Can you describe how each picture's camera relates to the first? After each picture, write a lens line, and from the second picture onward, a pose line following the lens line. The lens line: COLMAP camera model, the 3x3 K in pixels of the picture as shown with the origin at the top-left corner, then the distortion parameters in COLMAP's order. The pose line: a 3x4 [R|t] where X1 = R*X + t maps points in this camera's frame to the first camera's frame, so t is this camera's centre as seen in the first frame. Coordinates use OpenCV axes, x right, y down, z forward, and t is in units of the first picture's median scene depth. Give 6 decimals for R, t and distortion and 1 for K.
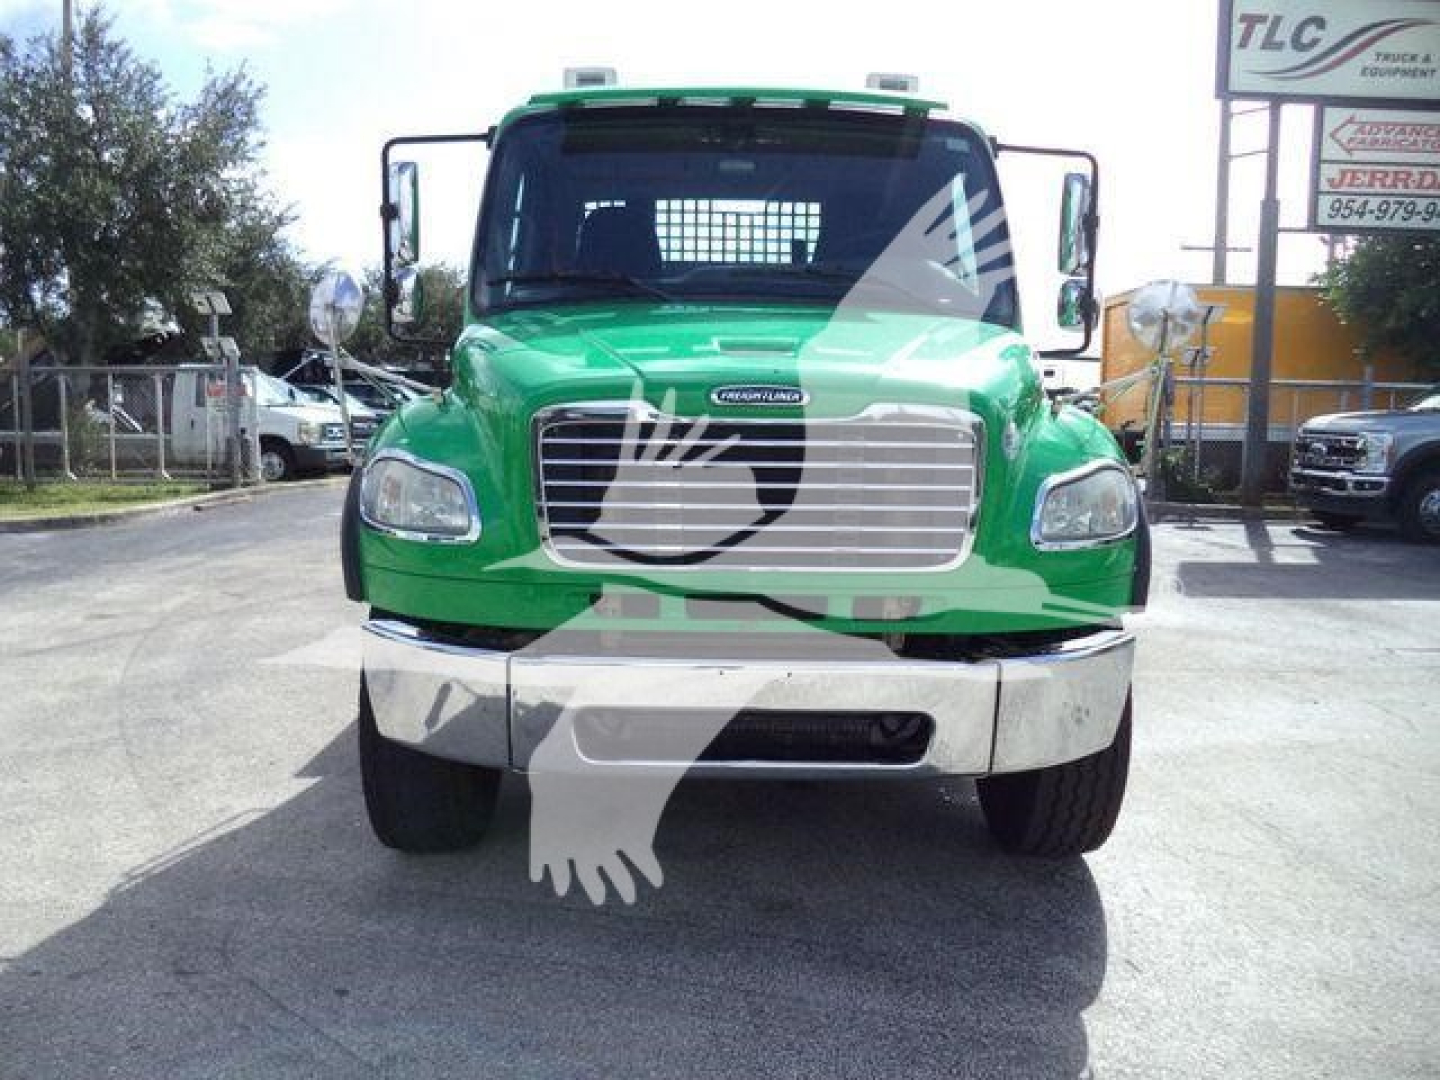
lens RADIAL K [[1147.2, 0, 718.0], [0, 1147.2, 550.8], [0, 0, 1]] dist [-0.024056, -0.003797]
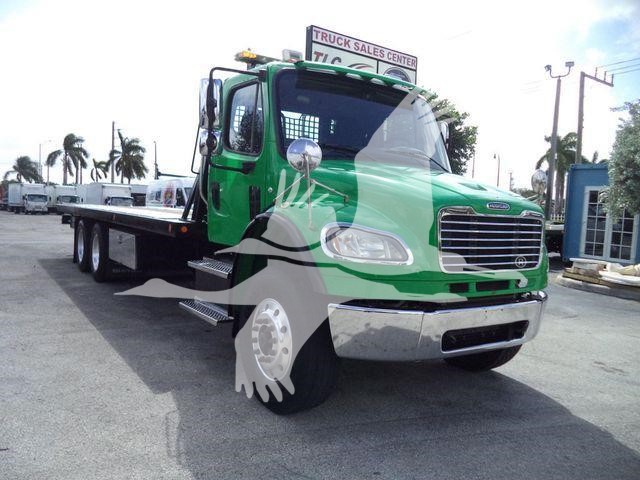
lens RADIAL K [[509.9, 0, 319.4], [0, 509.9, 237.5], [0, 0, 1]] dist [-0.024056, -0.003797]
pose [[0.832543, -0.005014, 0.553938, -0.682135], [0.028797, 0.998999, -0.034238, -0.023455], [-0.553211, 0.044457, 0.831854, 0.170071]]
